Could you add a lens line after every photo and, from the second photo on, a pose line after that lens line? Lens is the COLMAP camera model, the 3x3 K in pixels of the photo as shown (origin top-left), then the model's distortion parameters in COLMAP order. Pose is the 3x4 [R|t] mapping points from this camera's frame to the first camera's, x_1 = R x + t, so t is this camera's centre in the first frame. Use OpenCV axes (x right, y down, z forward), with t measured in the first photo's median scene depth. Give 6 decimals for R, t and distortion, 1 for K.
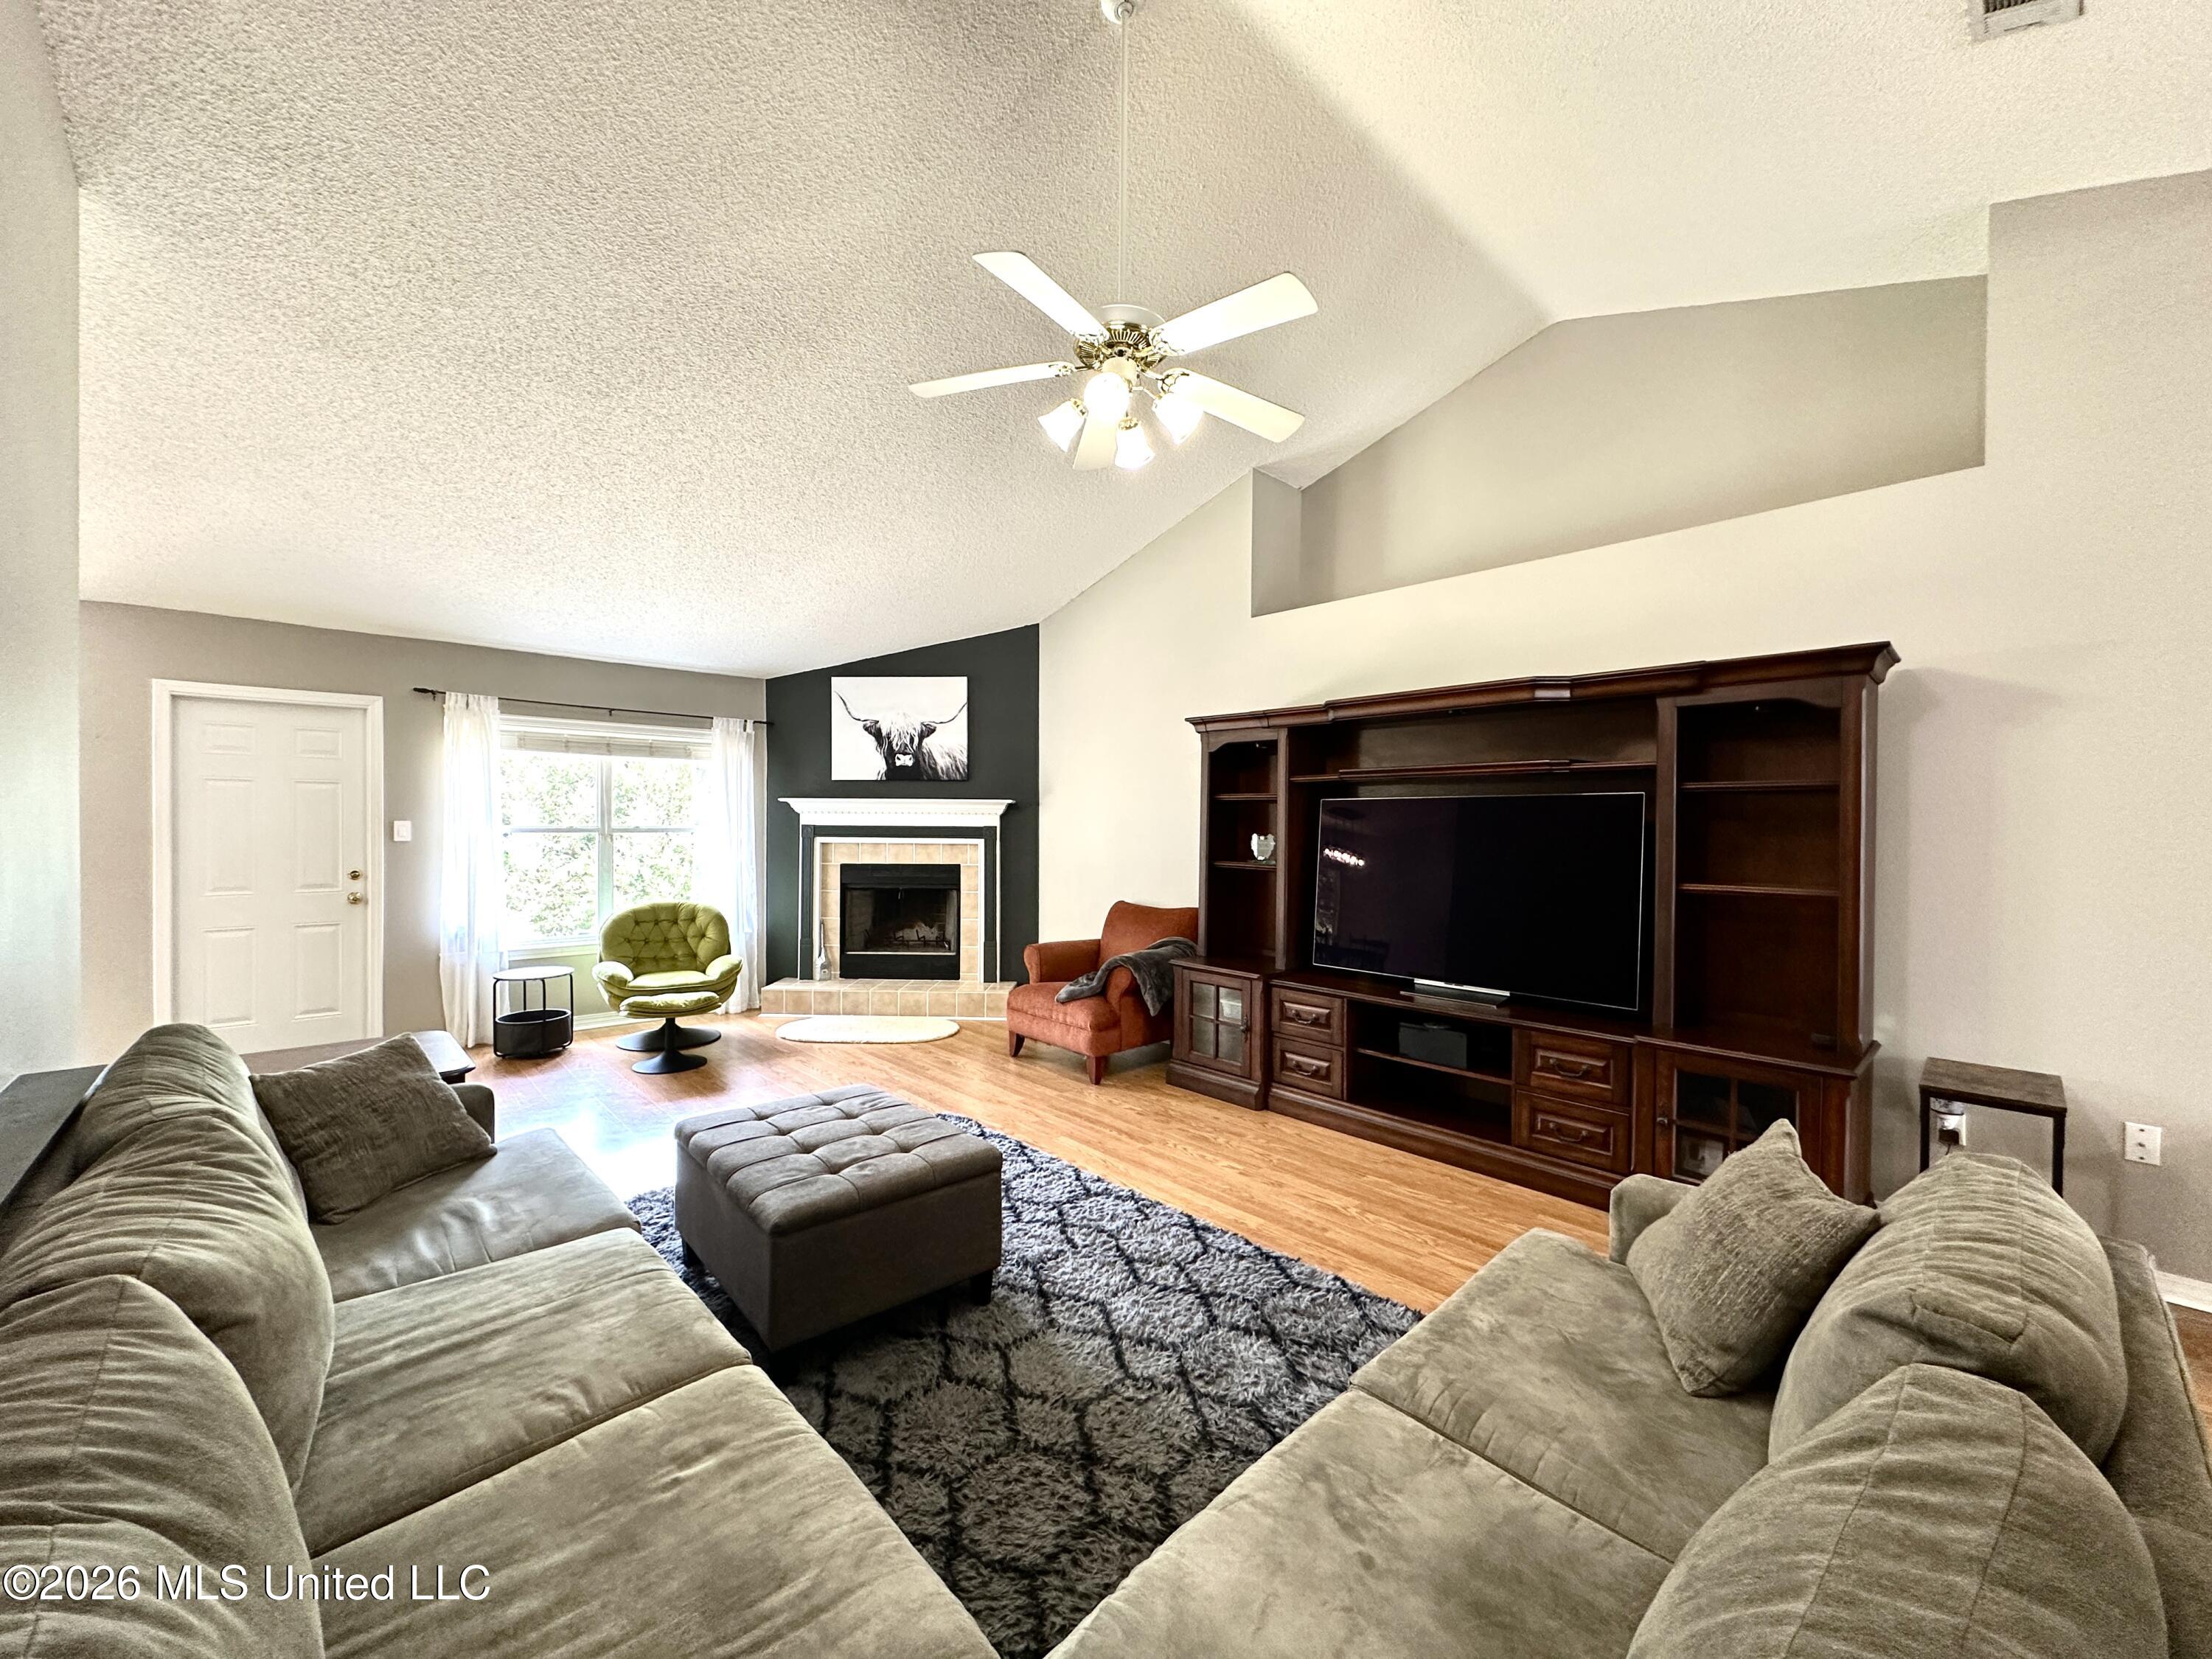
lens RADIAL K [[880.5, 0, 1112.5], [0, 880.5, 831.0], [0, 0, 1]] dist [-0.001829, 0.000422]
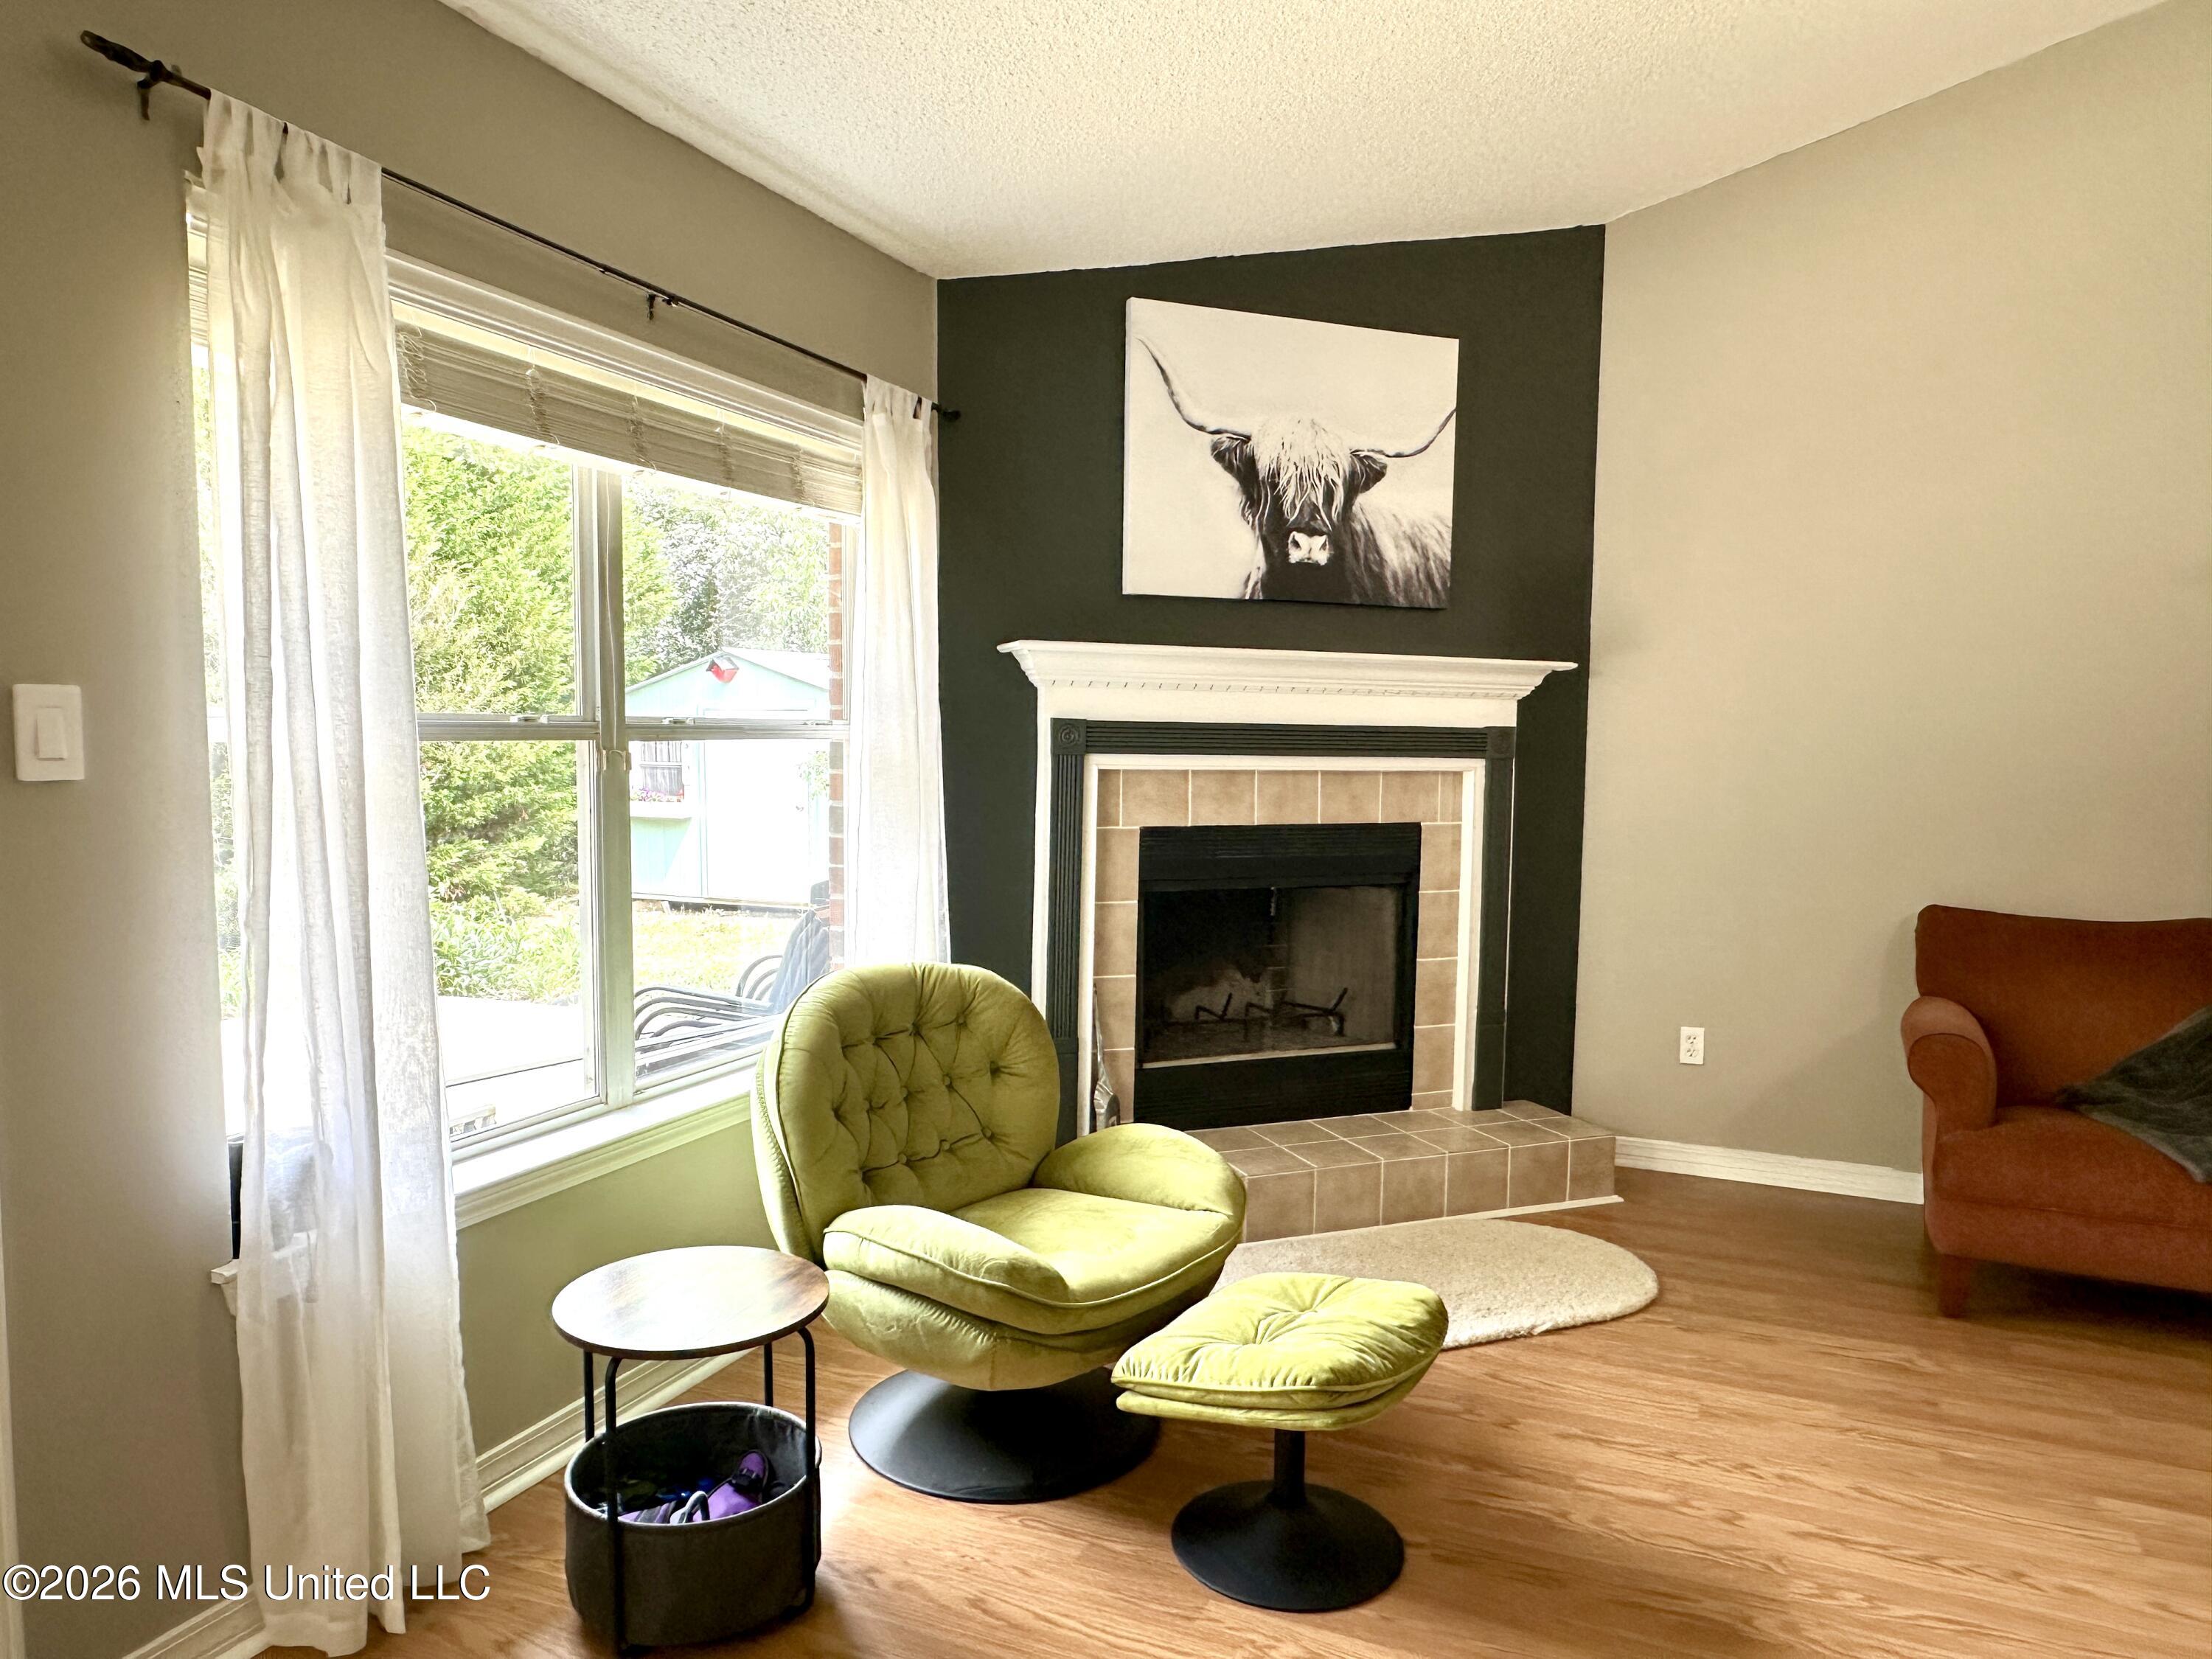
lens RADIAL K [[1485.0, 0, 1106.0], [0, 1485.0, 829.5], [0, 0, 1]] dist [0.027562, -0.000081]
pose [[0.905896, -0.022138, 0.422921, -0.825093], [-0.005928, 0.997872, 0.064932, -0.001984], [-0.423458, -0.061328, 0.903837, 0.642845]]
